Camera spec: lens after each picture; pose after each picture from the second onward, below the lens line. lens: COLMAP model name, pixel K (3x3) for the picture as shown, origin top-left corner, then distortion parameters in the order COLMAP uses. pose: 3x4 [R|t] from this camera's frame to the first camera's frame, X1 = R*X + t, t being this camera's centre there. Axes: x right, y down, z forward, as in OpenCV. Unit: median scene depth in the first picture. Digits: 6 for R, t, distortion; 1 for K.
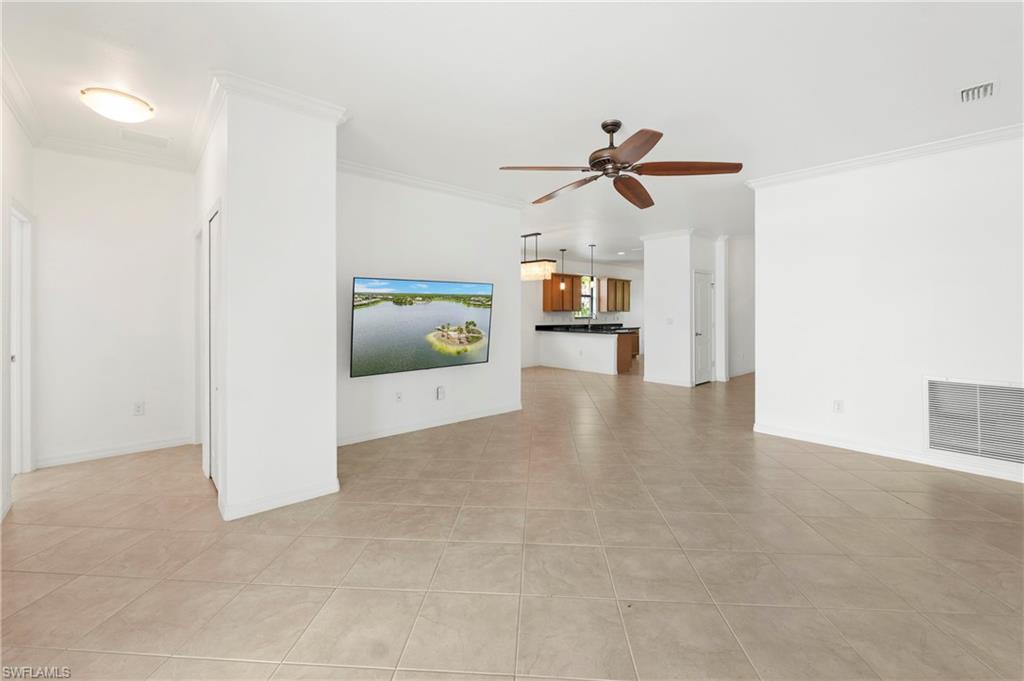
lens RADIAL K [[429.5, 0, 513.3], [0, 429.5, 311.1], [0, 0, 1]] dist [-0.001329, -0.000157]
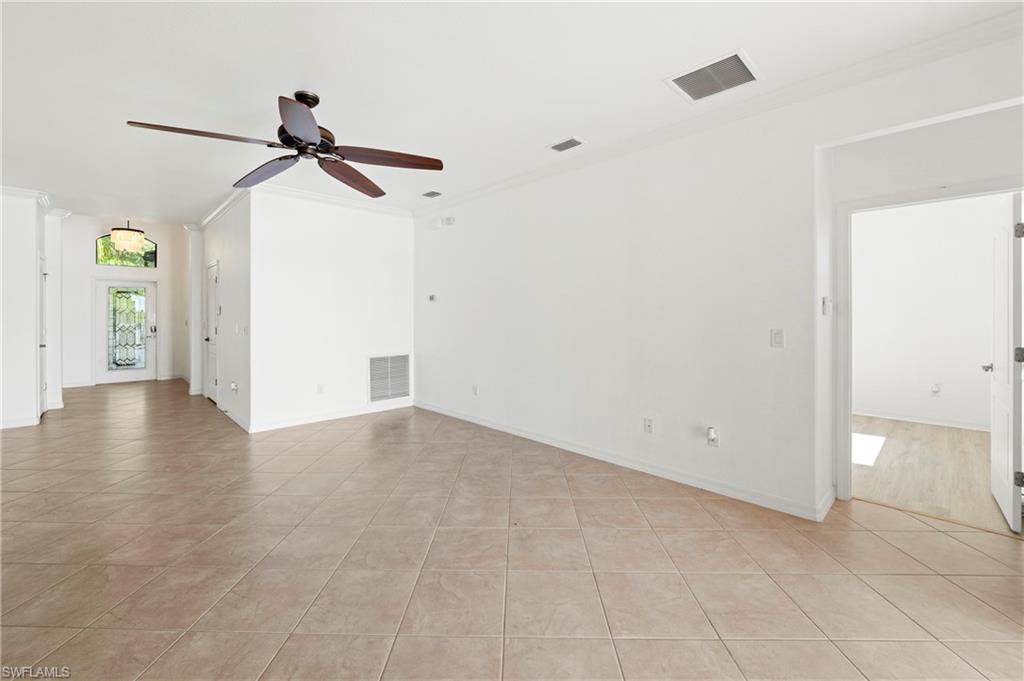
lens RADIAL K [[429.5, 0, 513.3], [0, 429.5, 311.1], [0, 0, 1]] dist [-0.001329, -0.000157]
pose [[-0.054525, 0.006886, 0.998489, -0.627241], [-0.002035, 0.999973, -0.007008, 0.004402], [-0.998510, -0.002414, -0.054510, 0.607769]]
